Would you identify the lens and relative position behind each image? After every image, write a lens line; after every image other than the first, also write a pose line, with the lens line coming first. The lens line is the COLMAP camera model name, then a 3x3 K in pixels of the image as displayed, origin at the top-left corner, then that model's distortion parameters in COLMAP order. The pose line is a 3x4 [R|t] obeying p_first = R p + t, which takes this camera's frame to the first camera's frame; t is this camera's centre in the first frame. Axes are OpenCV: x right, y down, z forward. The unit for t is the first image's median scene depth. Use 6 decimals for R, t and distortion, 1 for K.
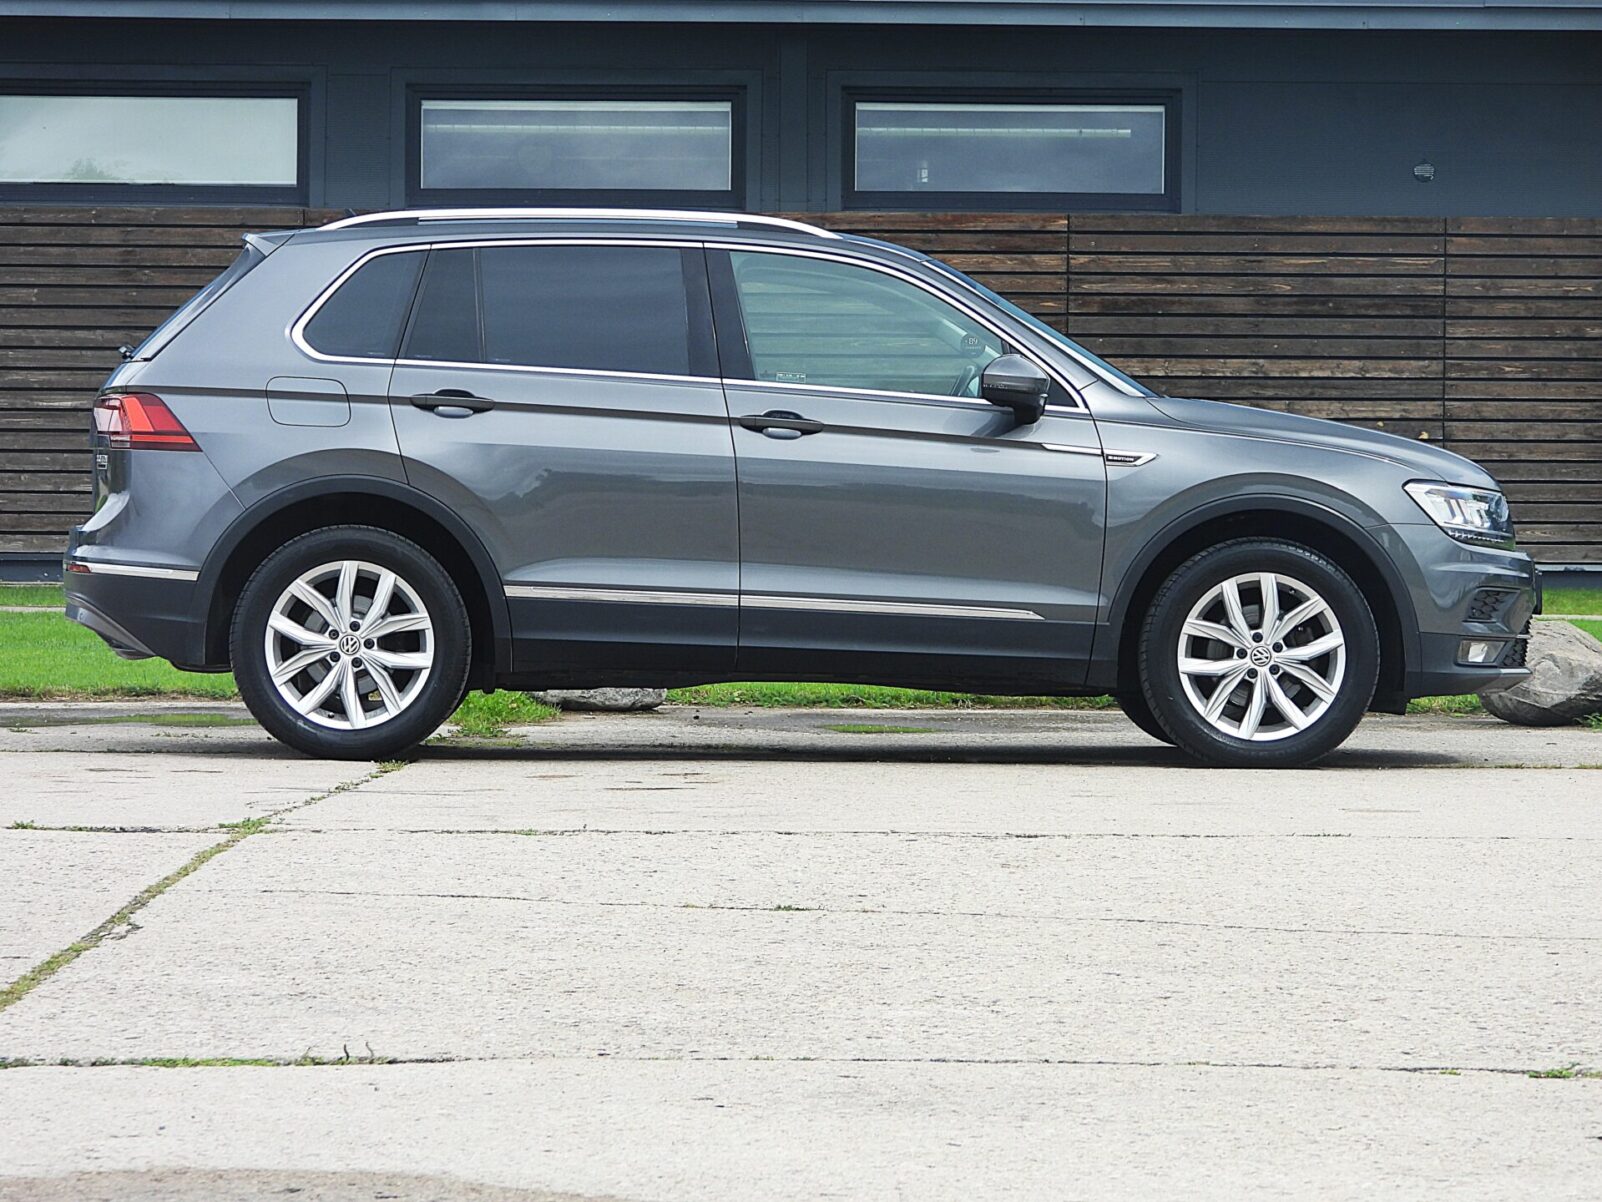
lens RADIAL K [[6400.9, 0, 801.0], [0, 6400.9, 601.0], [0, 0, 1]] dist [0.000268, -1.092485]
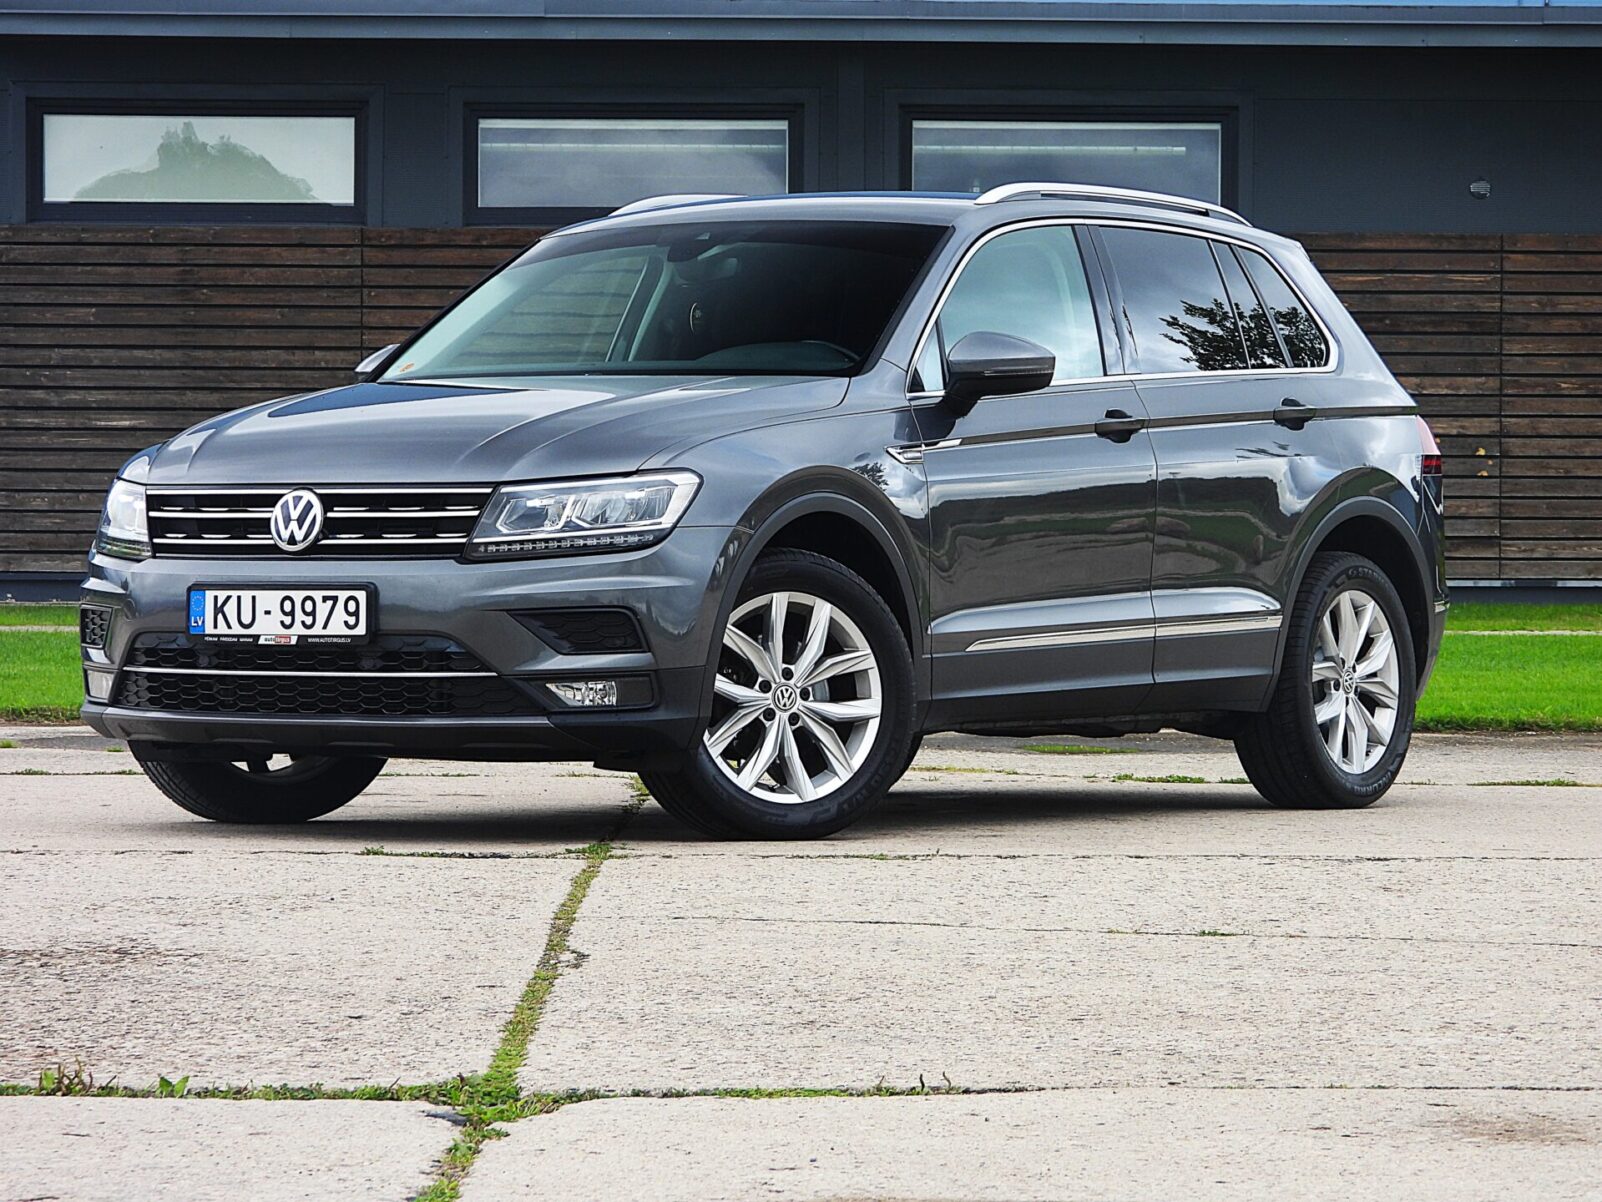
lens RADIAL K [[6395.7, 0, 801.0], [0, 6395.7, 601.0], [0, 0, 1]] dist [-0.029110, -0.113161]
pose [[0.999926, -0.002503, 0.011947, -0.021187], [0.002531, 0.999994, -0.002330, -0.000473], [-0.011941, 0.002360, 0.999926, 0.000628]]
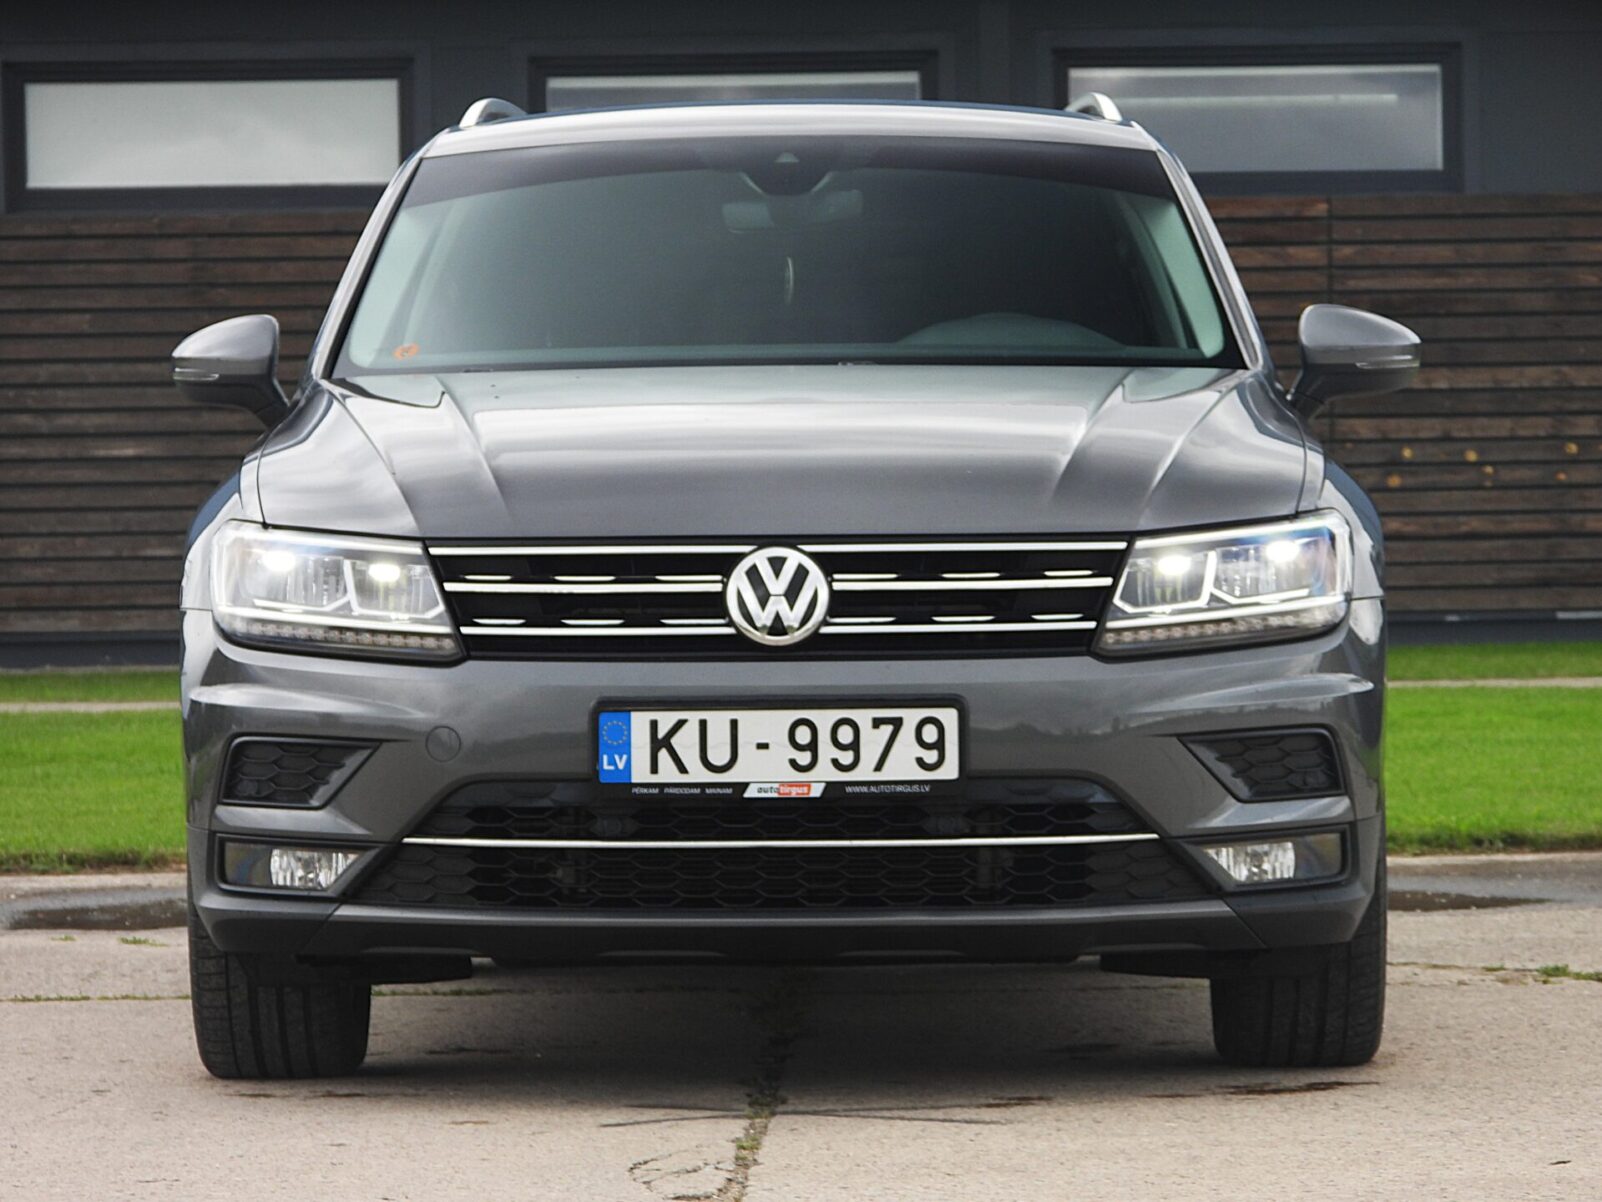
lens RADIAL K [[6395.7, 0, 801.0], [0, 6395.7, 601.0], [0, 0, 1]] dist [-0.029110, -0.113161]
pose [[0.999567, -0.021721, -0.019839, -0.011313], [0.021698, 0.999764, -0.001392, -0.008379], [0.019864, 0.000961, 0.999802, 0.170991]]
